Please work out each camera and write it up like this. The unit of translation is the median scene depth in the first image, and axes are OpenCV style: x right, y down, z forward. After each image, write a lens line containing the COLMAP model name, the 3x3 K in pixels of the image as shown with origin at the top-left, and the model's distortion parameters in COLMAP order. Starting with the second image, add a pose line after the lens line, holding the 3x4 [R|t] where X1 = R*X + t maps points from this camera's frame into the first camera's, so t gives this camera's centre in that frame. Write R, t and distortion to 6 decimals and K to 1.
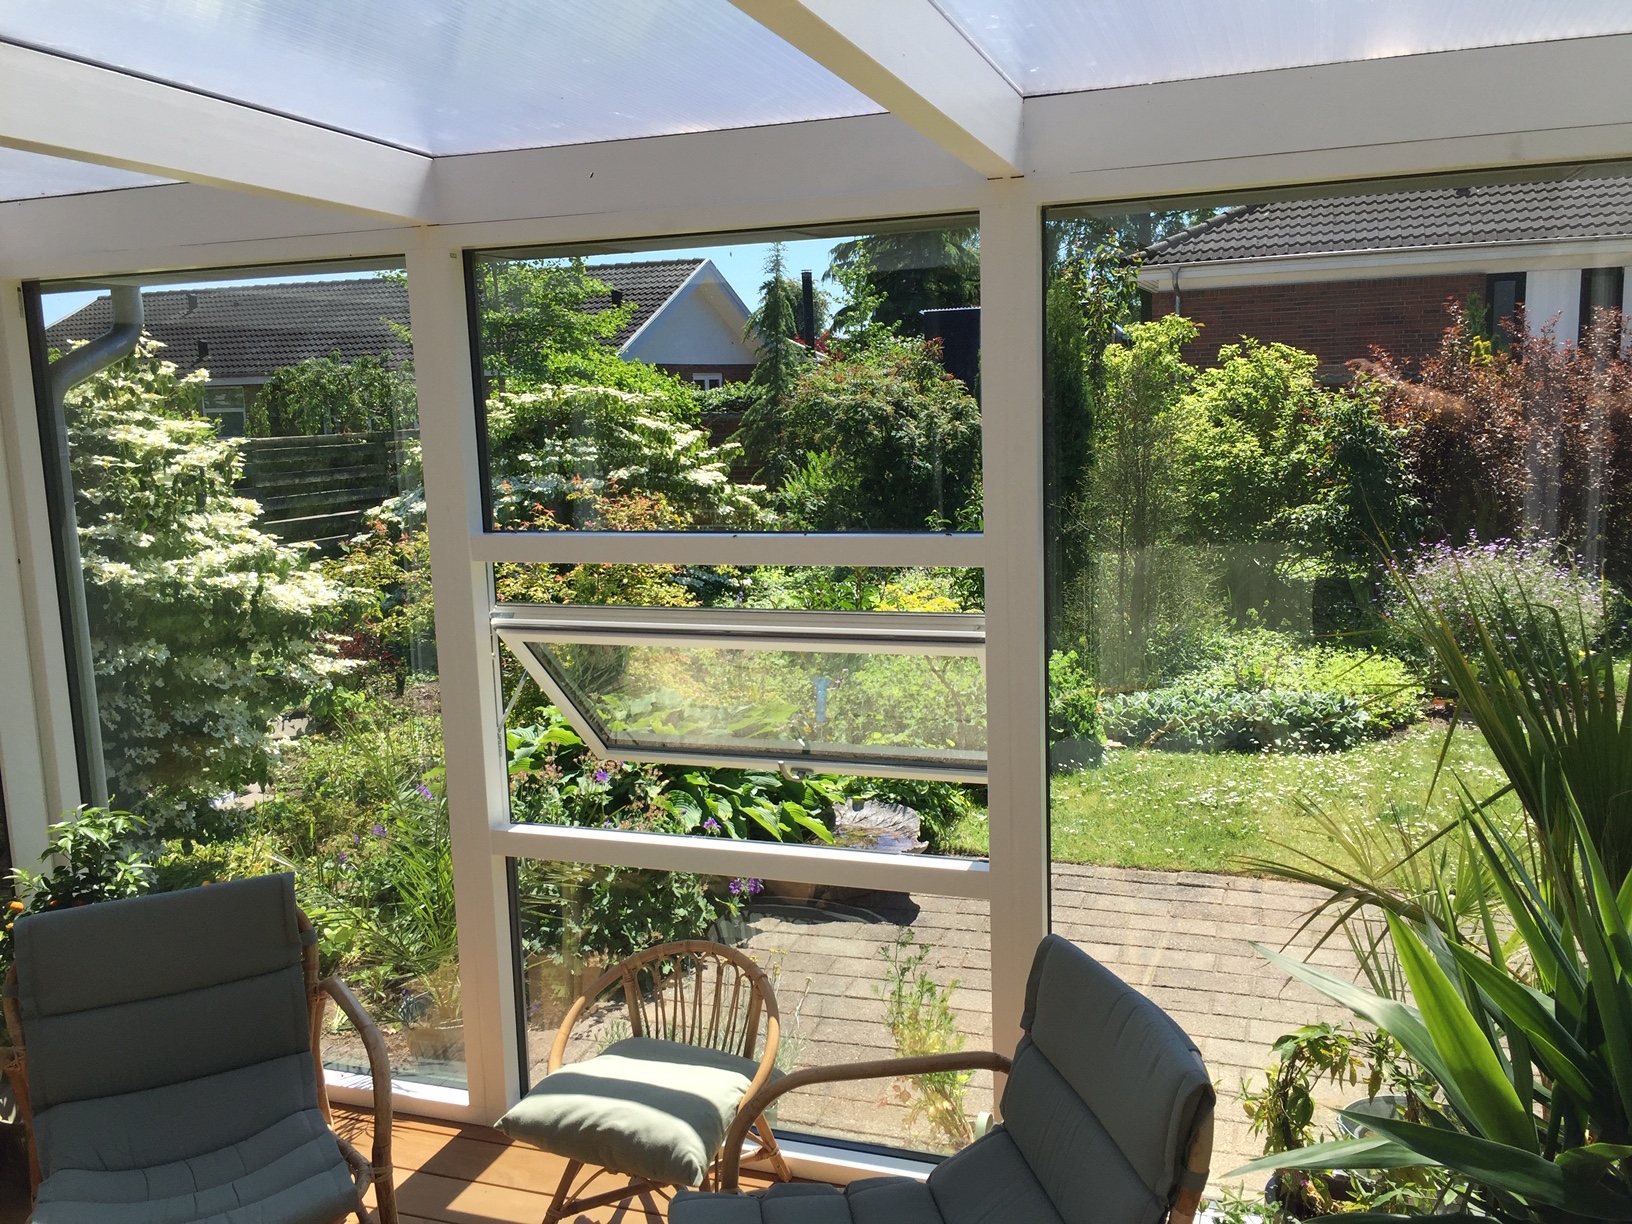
lens RADIAL K [[1391.5, 0, 811.3], [0, 1391.5, 604.7], [0, 0, 1]] dist [0.085533, -0.136825]
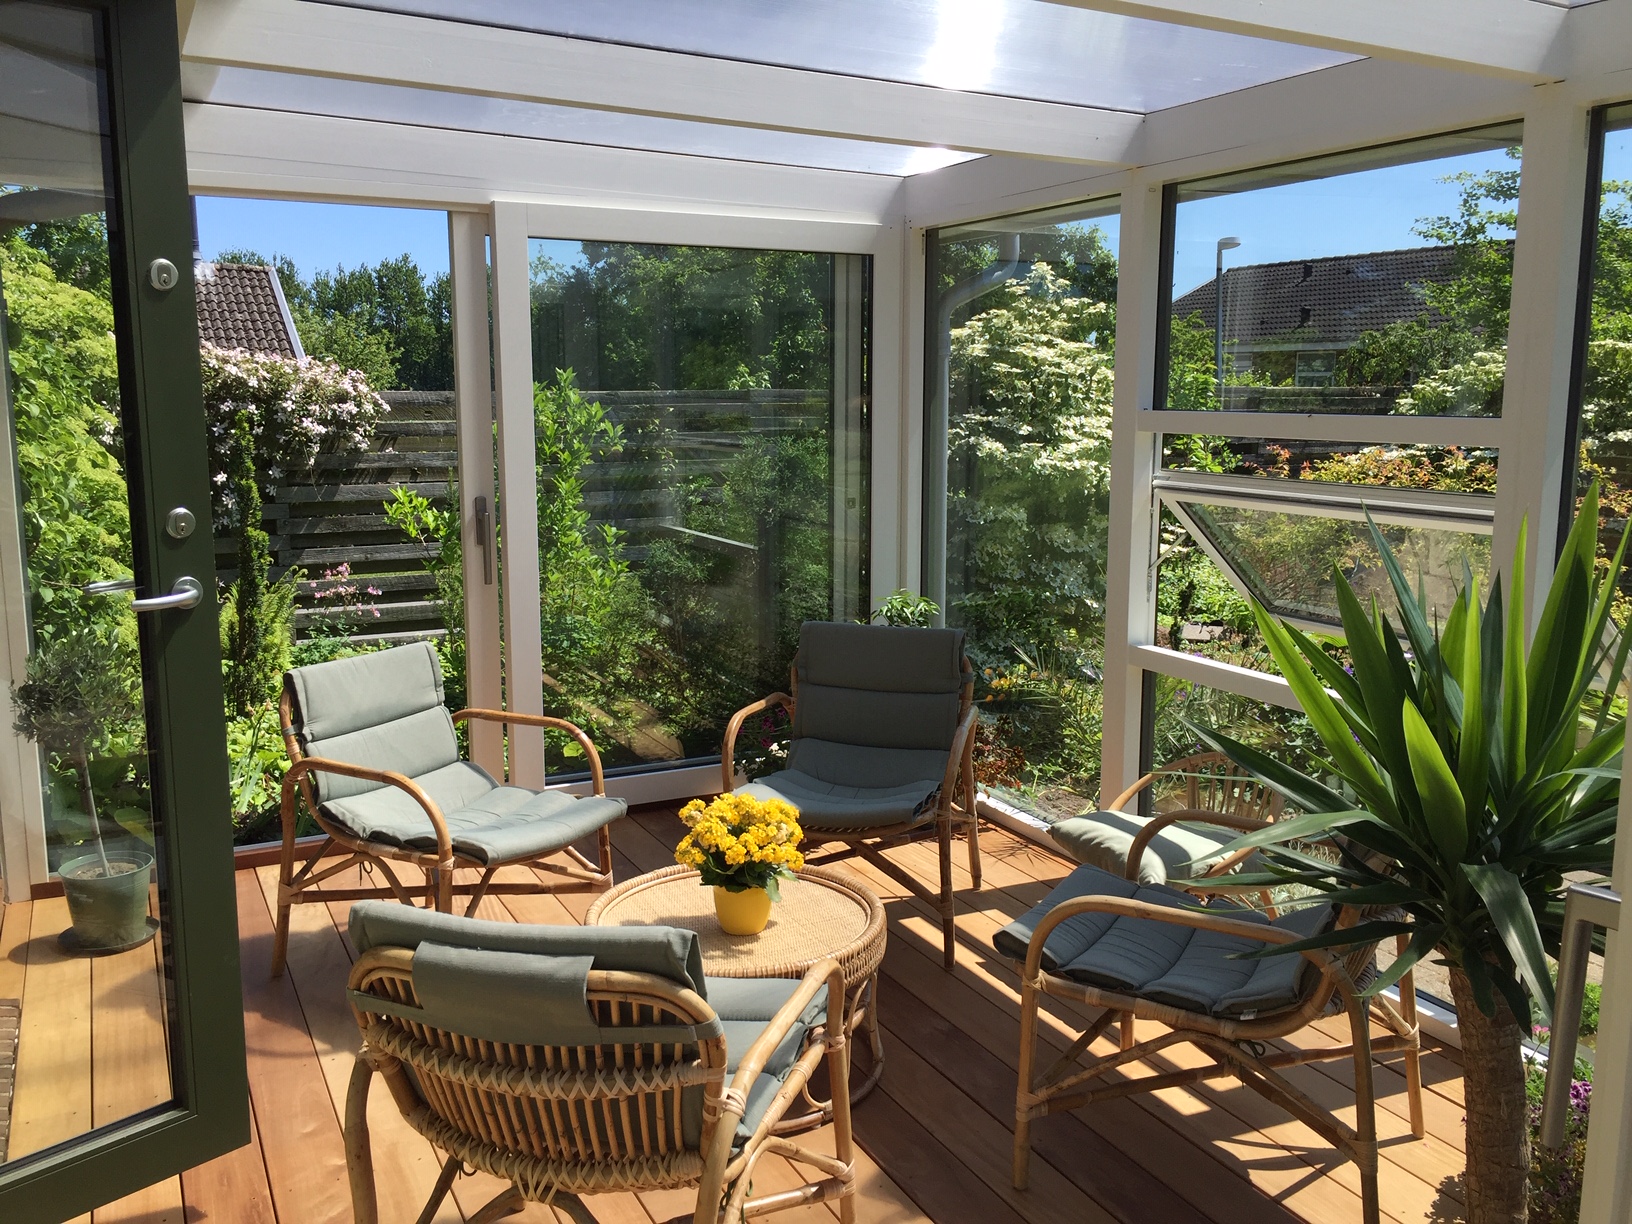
lens RADIAL K [[1388.3, 0, 816.0], [0, 1388.3, 612.0], [0, 0, 1]] dist [0.067552, -0.098131]
pose [[0.725863, 0.146998, -0.671948, 0.289941], [-0.131020, 0.988559, 0.074729, 0.051744], [0.675246, 0.033795, 0.736818, -0.093660]]
